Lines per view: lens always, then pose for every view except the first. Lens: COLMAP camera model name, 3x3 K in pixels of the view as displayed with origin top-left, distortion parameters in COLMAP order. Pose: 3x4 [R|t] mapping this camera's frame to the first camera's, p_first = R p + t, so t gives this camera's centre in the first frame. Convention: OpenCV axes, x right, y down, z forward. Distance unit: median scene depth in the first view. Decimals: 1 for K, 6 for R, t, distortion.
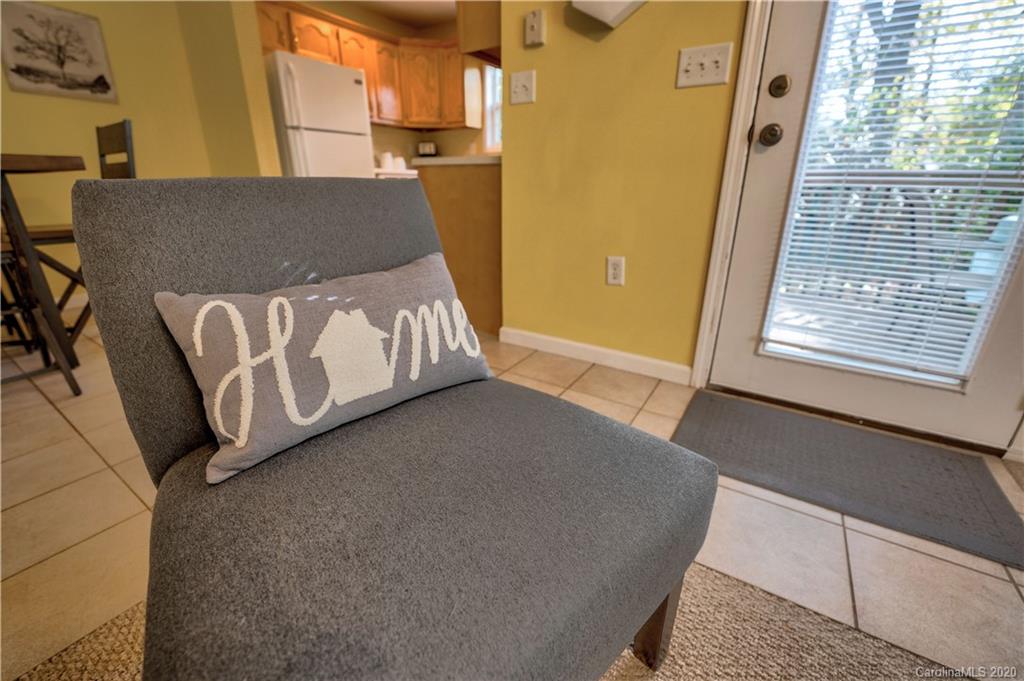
lens RADIAL K [[422.5, 0, 511.5], [0, 422.5, 332.3], [0, 0, 1]] dist [-0.021546, 0.000375]
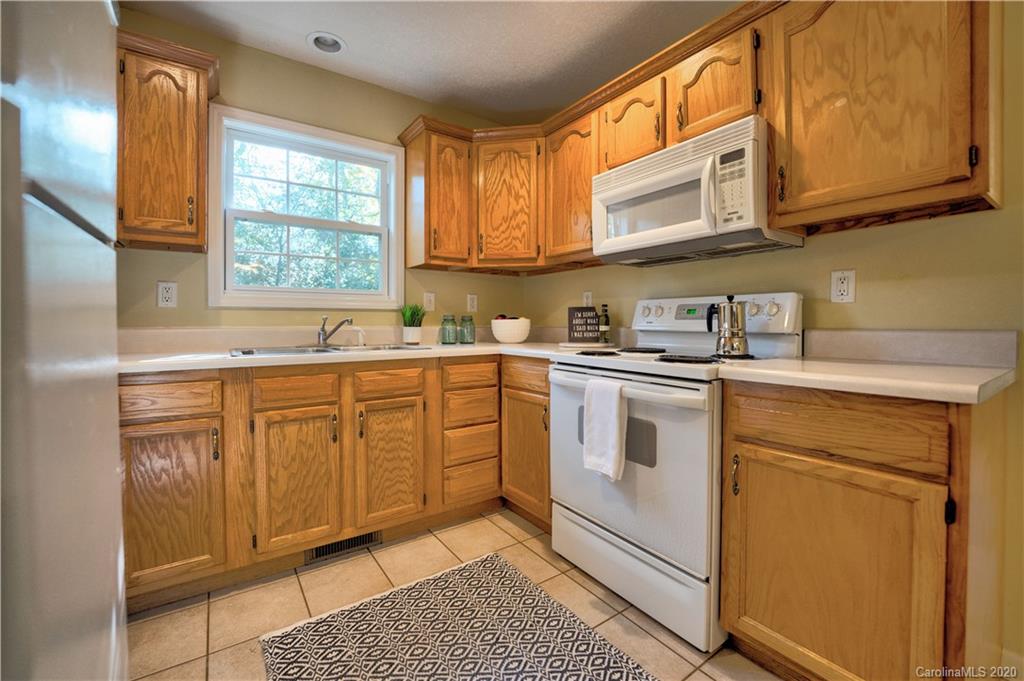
lens RADIAL K [[430.6, 0, 514.2], [0, 430.6, 329.8], [0, 0, 1]] dist [-0.025576, -0.000053]
pose [[0.377848, -0.025566, 0.925515, -0.633779], [0.312993, 0.944295, -0.101697, -0.486963], [-0.871359, 0.328106, 0.364802, 1.068260]]
